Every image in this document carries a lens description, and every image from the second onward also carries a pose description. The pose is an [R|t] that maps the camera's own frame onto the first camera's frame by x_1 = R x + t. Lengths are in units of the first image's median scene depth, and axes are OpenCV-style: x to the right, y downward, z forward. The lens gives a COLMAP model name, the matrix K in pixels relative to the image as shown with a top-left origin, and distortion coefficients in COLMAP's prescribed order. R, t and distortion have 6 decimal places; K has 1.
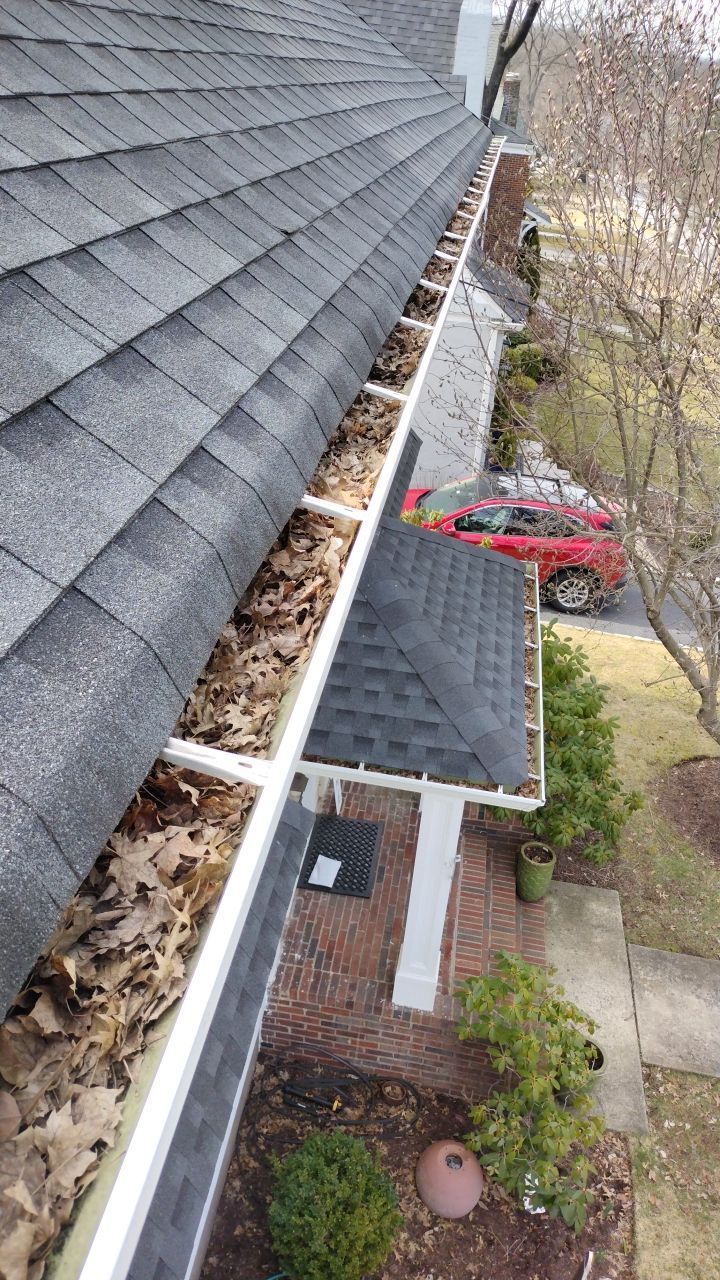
lens RADIAL K [[962.0, 0, 360.0], [0, 962.0, 640.0], [0, 0, 1]] dist [0.077546, -0.134262]
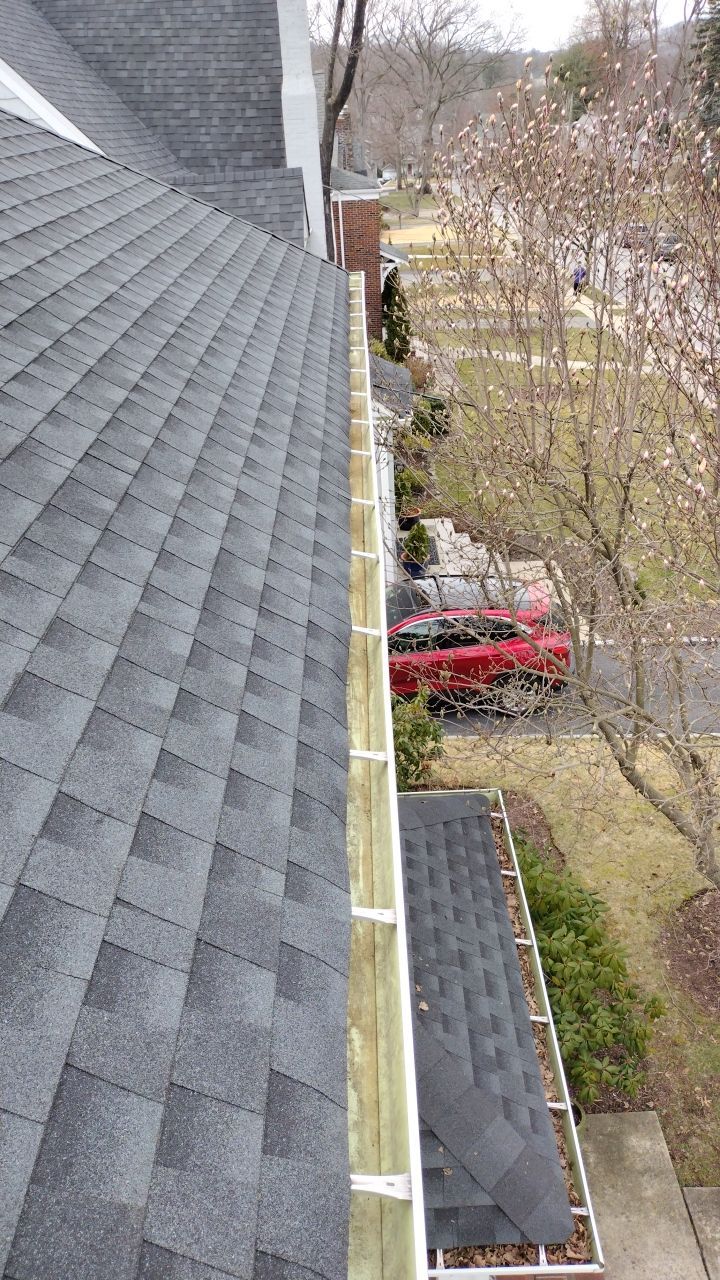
lens RADIAL K [[953.0, 0, 352.3], [0, 953.0, 637.1], [0, 0, 1]] dist [-0.000645, -0.002968]
pose [[0.980440, -0.186513, 0.062853, 0.026441], [0.187468, 0.982224, -0.009605, -0.195221], [-0.059945, 0.021200, 0.997977, 0.158715]]
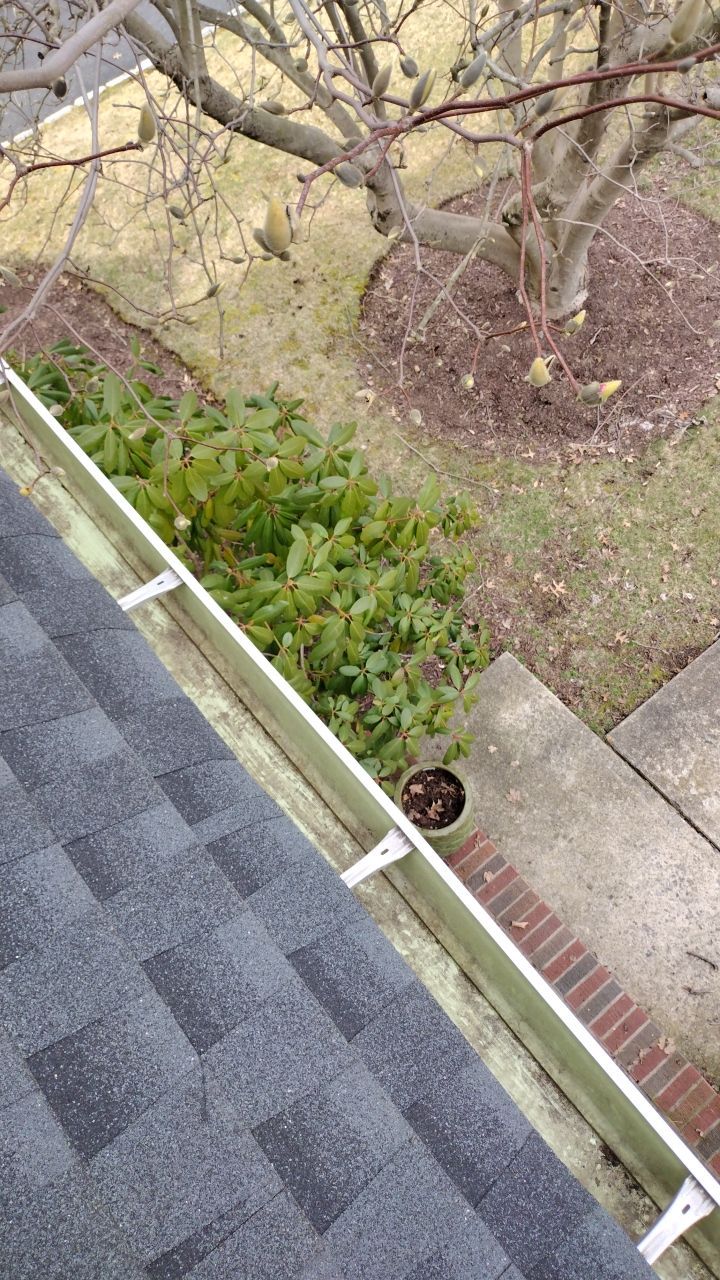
lens RADIAL K [[962.0, 0, 360.0], [0, 962.0, 640.0], [0, 0, 1]] dist [0.077546, -0.134262]
pose [[0.656961, -0.734822, 0.168639, 0.128792], [0.516155, 0.601415, 0.609823, -0.100953], [-0.549533, -0.313586, 0.774388, 0.634581]]
